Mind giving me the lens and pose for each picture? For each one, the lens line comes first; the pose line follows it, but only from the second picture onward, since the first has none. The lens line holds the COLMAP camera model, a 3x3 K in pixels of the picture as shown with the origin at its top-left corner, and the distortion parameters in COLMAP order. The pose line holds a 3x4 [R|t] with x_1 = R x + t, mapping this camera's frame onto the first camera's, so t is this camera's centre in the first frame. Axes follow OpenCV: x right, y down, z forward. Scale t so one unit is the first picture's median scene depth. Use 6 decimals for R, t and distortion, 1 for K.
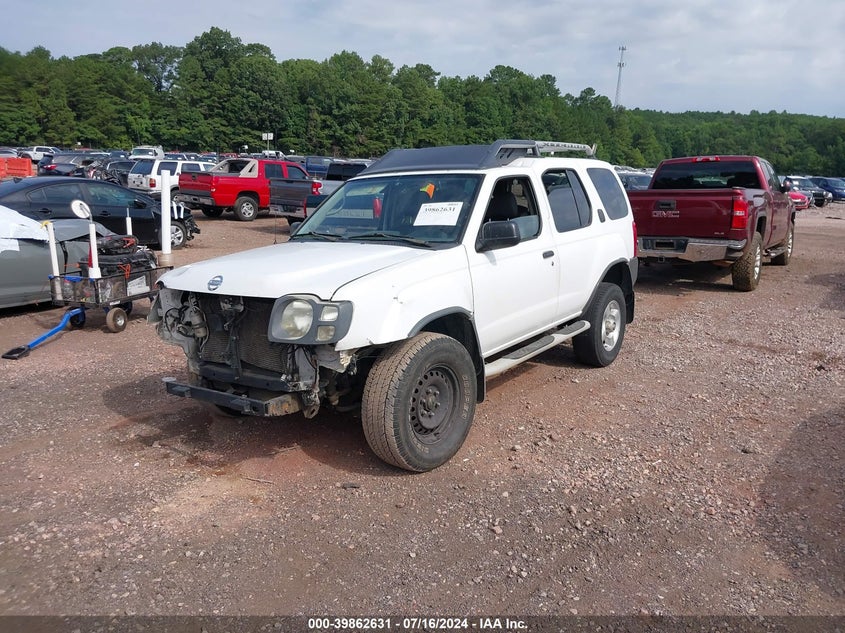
lens RADIAL K [[691.0, 0, 426.6], [0, 691.0, 309.5], [0, 0, 1]] dist [-0.023189, 0.006669]
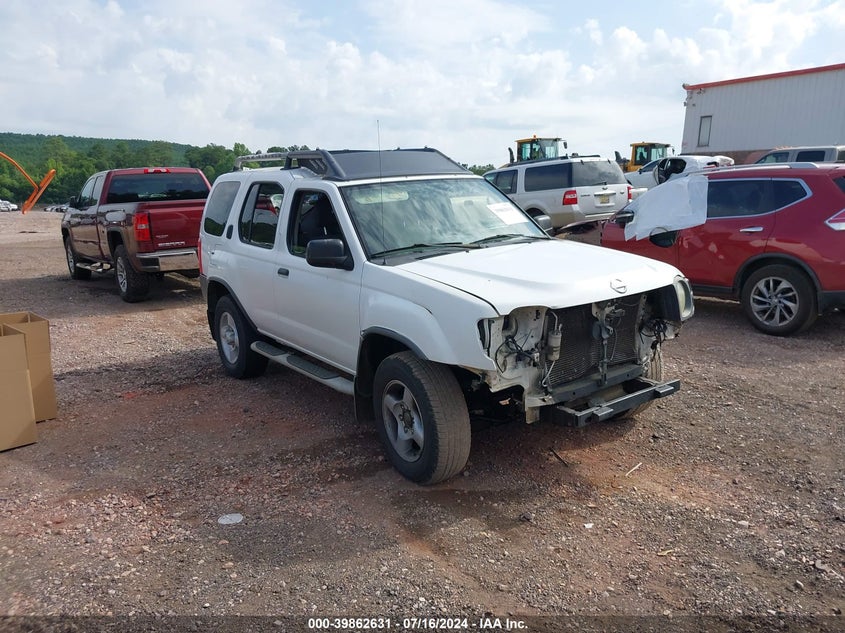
lens RADIAL K [[691.0, 0, 429.2], [0, 691.0, 312.9], [0, 0, 1]] dist [-0.023189, 0.006669]
pose [[0.308860, -0.179164, 0.934080, -0.949744], [0.196784, 0.972885, 0.121539, -0.125979], [-0.930528, 0.146274, 0.335742, 0.678965]]
